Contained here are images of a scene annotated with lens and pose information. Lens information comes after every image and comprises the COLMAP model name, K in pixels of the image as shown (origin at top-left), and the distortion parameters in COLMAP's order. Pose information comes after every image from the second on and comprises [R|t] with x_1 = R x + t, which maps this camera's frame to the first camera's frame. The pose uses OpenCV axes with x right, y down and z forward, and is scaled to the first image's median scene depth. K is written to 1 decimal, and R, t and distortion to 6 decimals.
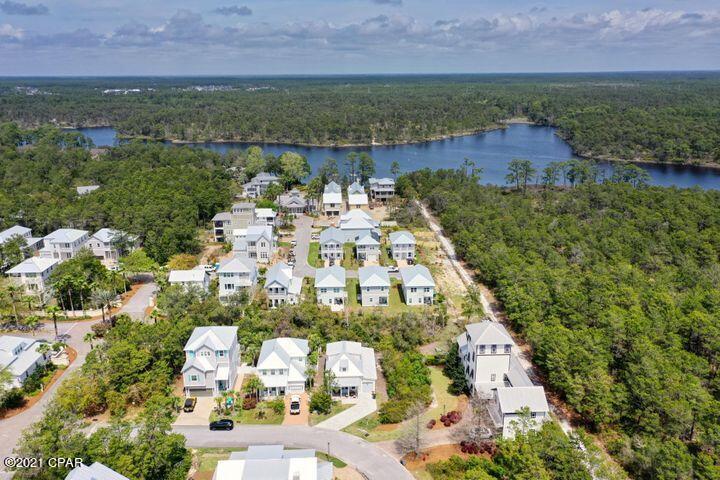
lens RADIAL K [[567.5, 0, 348.1], [0, 567.5, 239.6], [0, 0, 1]] dist [-0.006767, -0.007276]
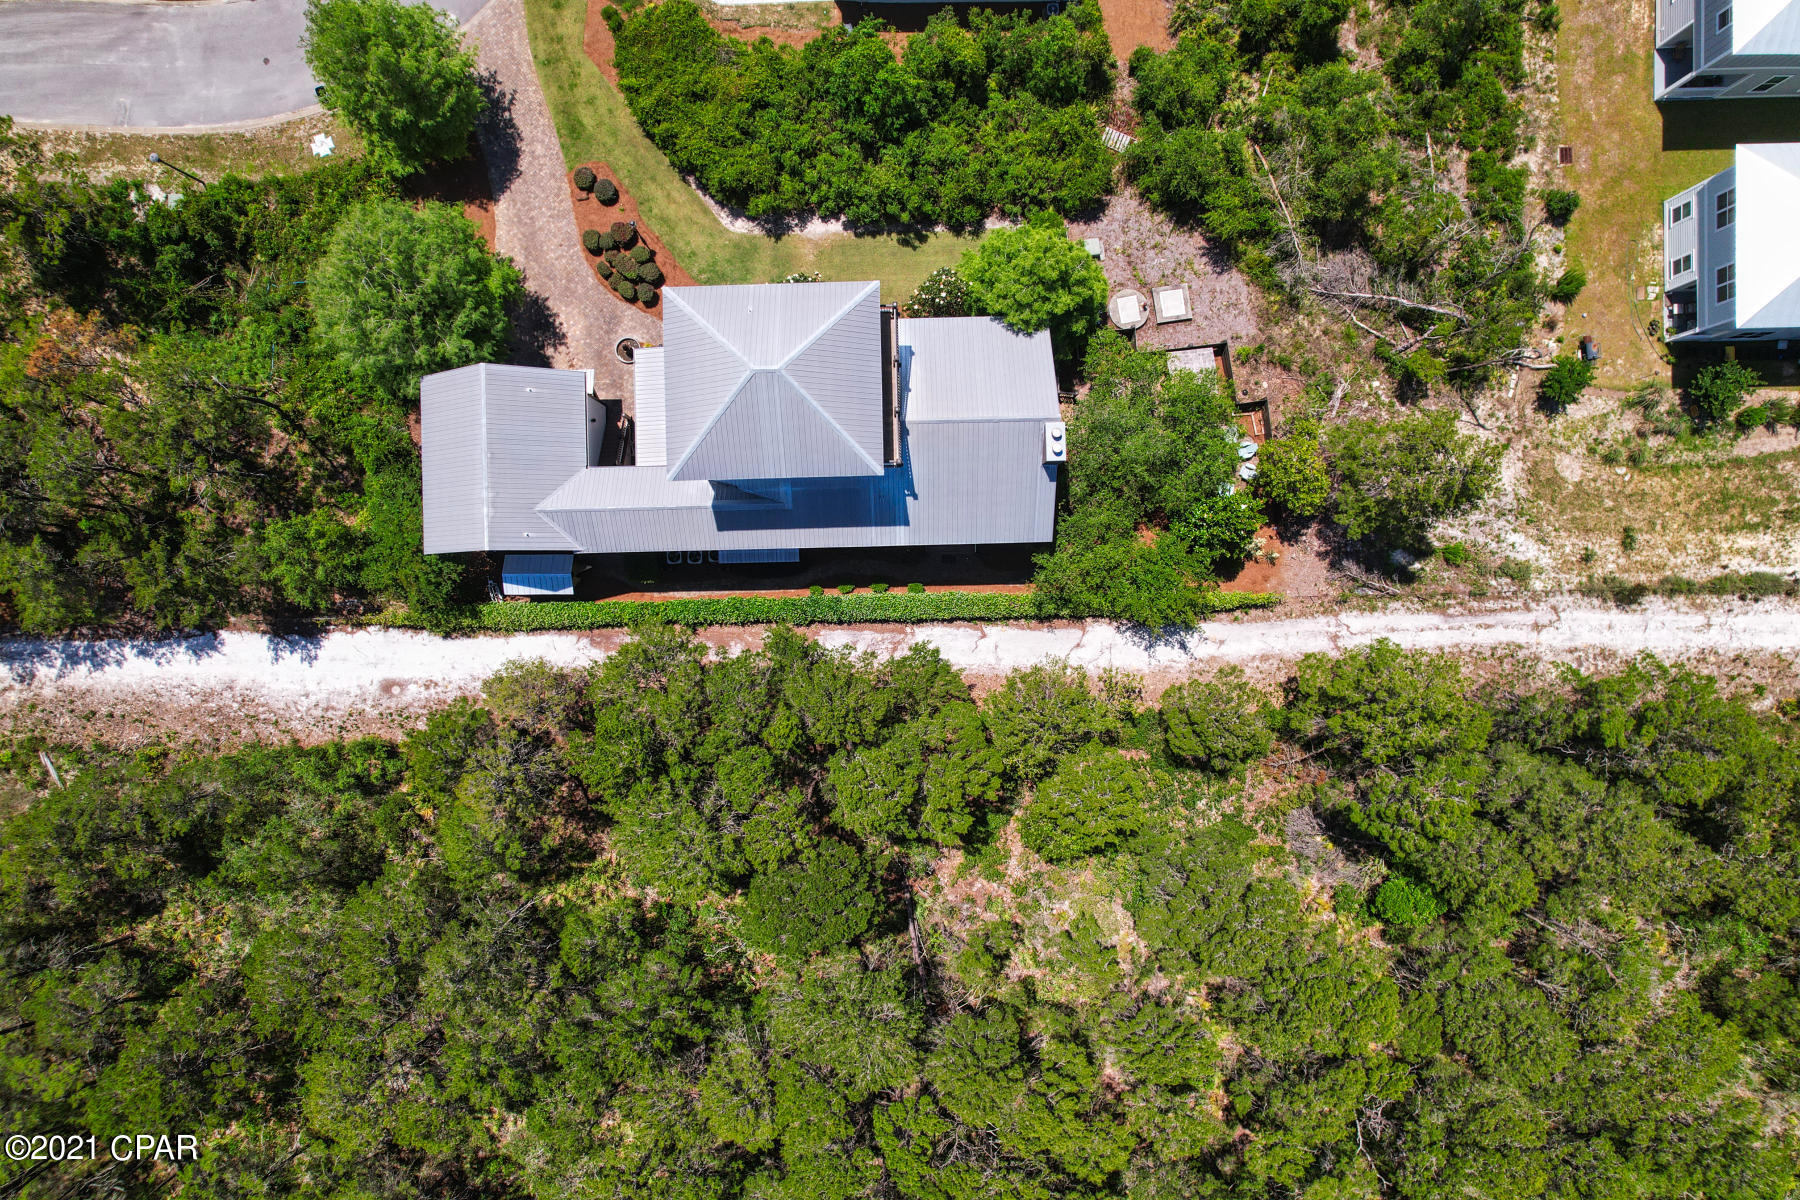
lens RADIAL K [[1132.1, 0, 895.1], [0, 1132.1, 623.8], [0, 0, 1]] dist [-0.076811, 0.053519]
pose [[-0.017498, 0.999190, 0.036247, 0.228590], [-0.259275, -0.039546, 0.964994, -0.170610], [0.965645, 0.007487, 0.259756, 0.648394]]
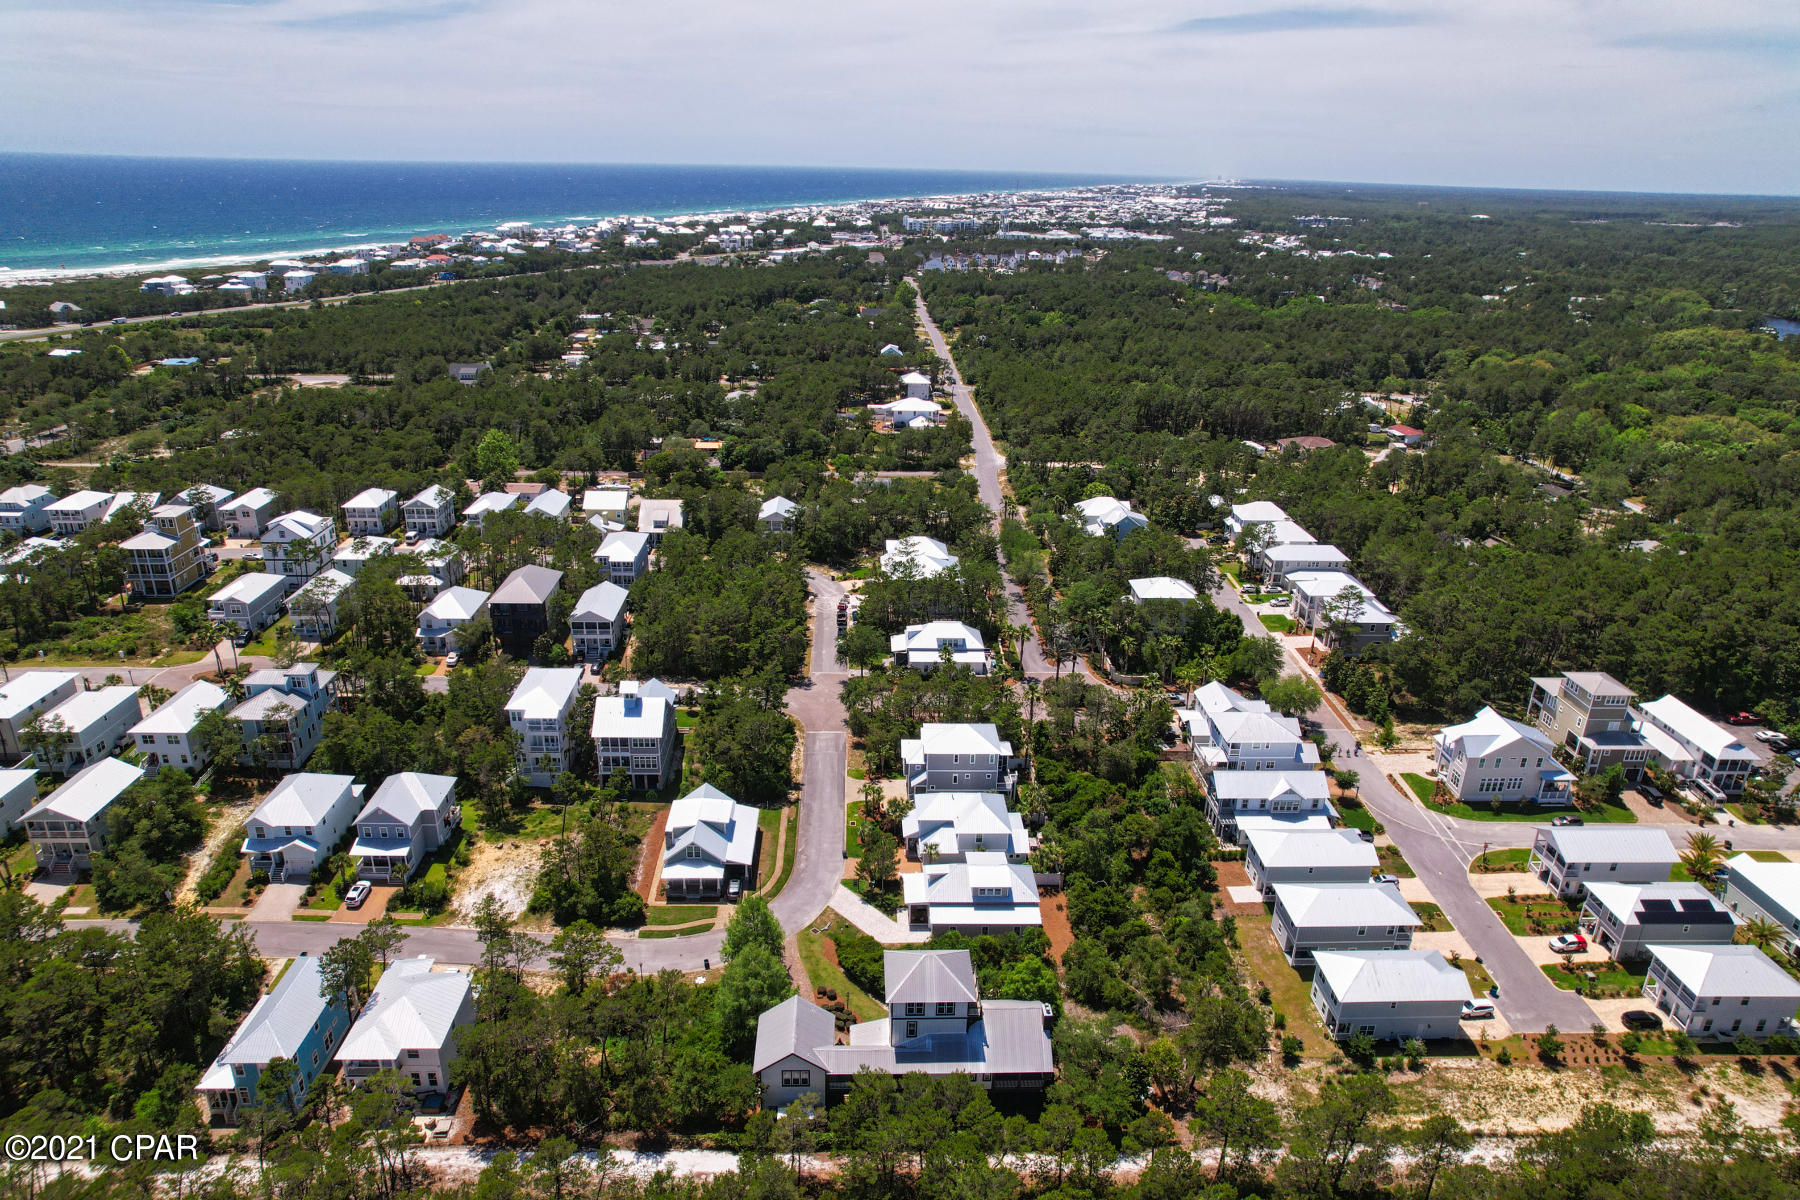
lens RADIAL K [[1132.1, 0, 895.1], [0, 1132.1, 623.8], [0, 0, 1]] dist [-0.076811, 0.053519]
pose [[0.000735, 0.381044, -0.924557, 0.726352], [-0.280689, 0.887467, 0.365535, -0.326767], [0.959798, 0.259244, 0.107607, 0.543513]]
